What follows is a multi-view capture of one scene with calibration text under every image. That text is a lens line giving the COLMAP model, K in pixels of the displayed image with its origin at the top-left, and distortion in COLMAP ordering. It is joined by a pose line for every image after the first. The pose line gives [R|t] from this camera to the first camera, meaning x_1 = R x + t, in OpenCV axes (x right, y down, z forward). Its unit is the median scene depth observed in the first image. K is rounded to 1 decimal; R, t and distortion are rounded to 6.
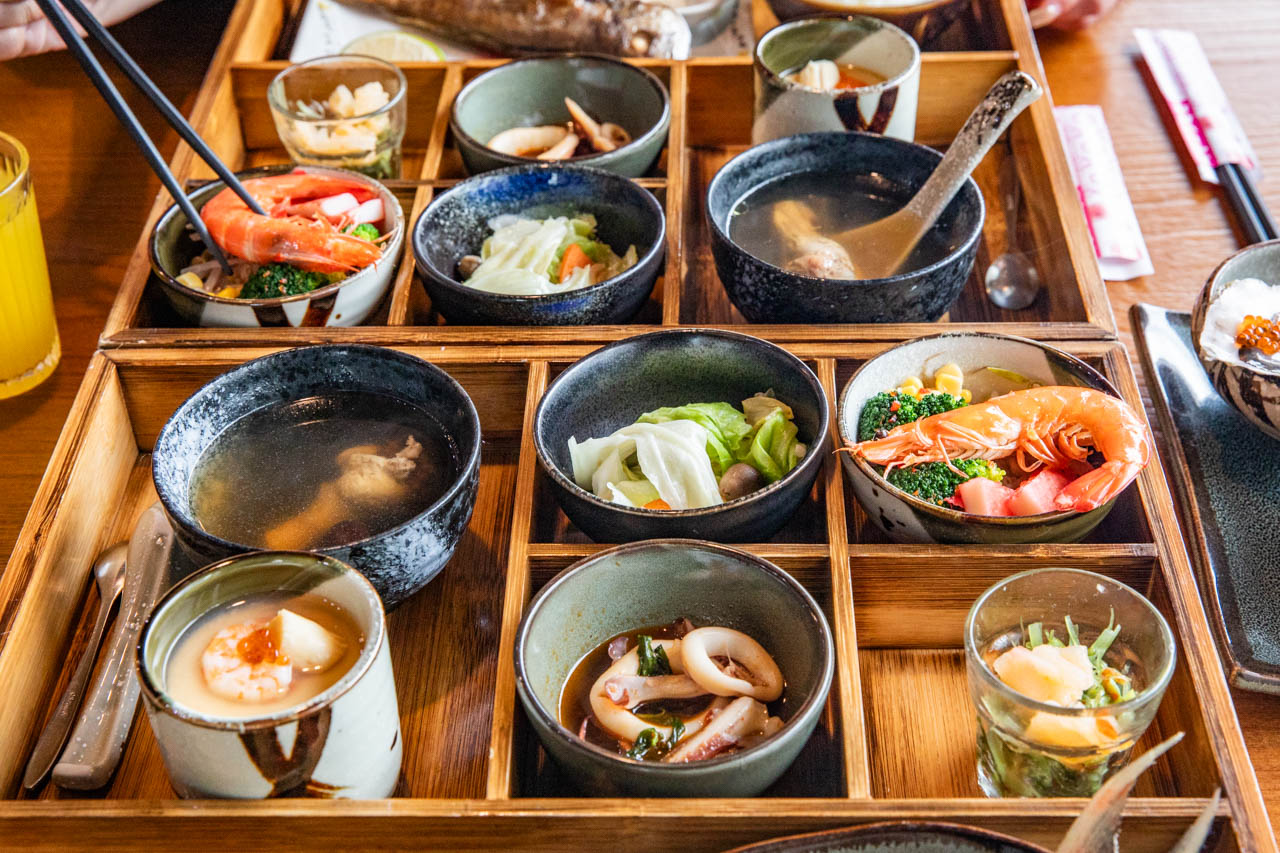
lens RADIAL K [[1910.8, 0, 640.0], [0, 1910.8, 426.5], [0, 0, 1]] dist [0.048134, 0.038000]
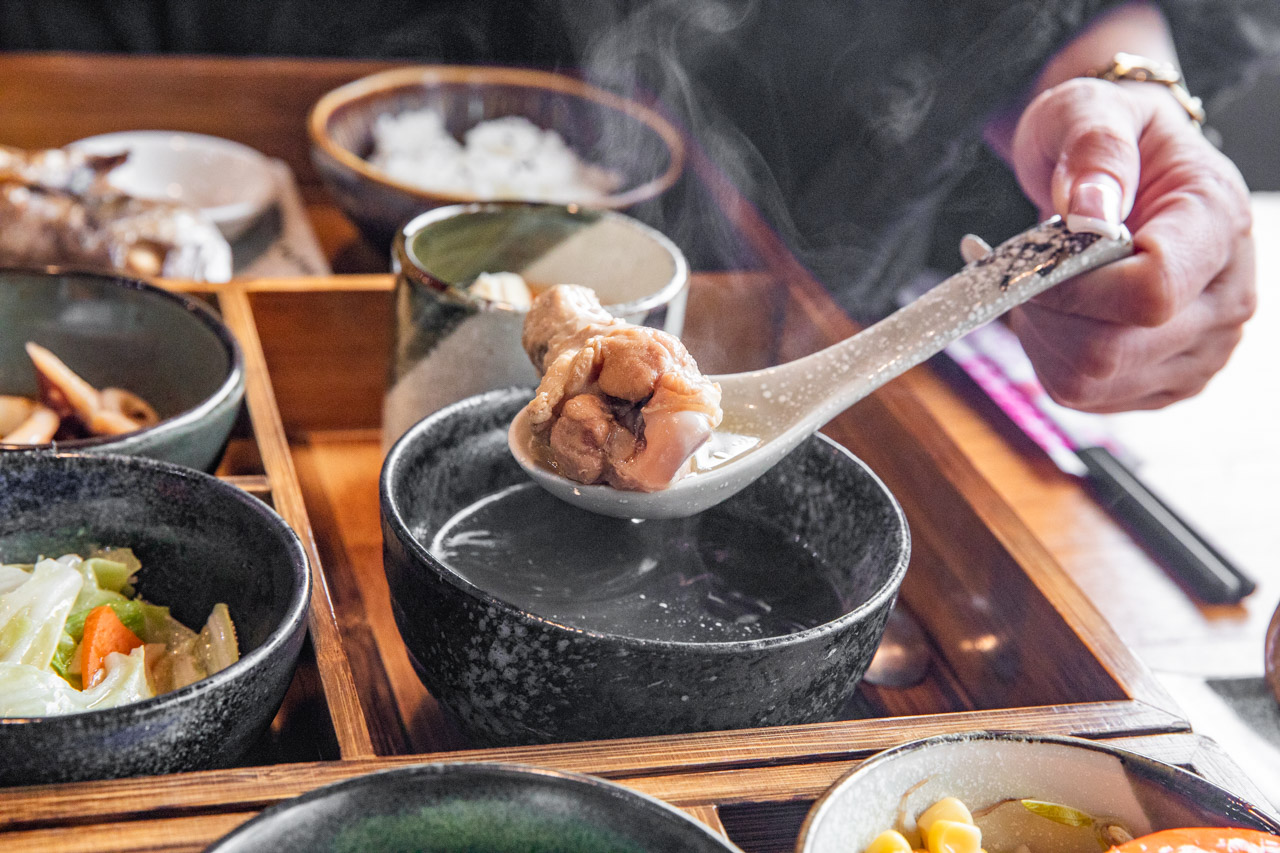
lens RADIAL K [[2161.7, 0, 655.7], [0, 2161.7, 423.8], [0, 0, 1]] dist [0.023861, 0.002370]
pose [[0.939923, -0.019224, 0.340846, -0.098716], [0.083921, 0.980787, -0.176106, -0.034710], [-0.330912, 0.194131, 0.923477, 0.472095]]
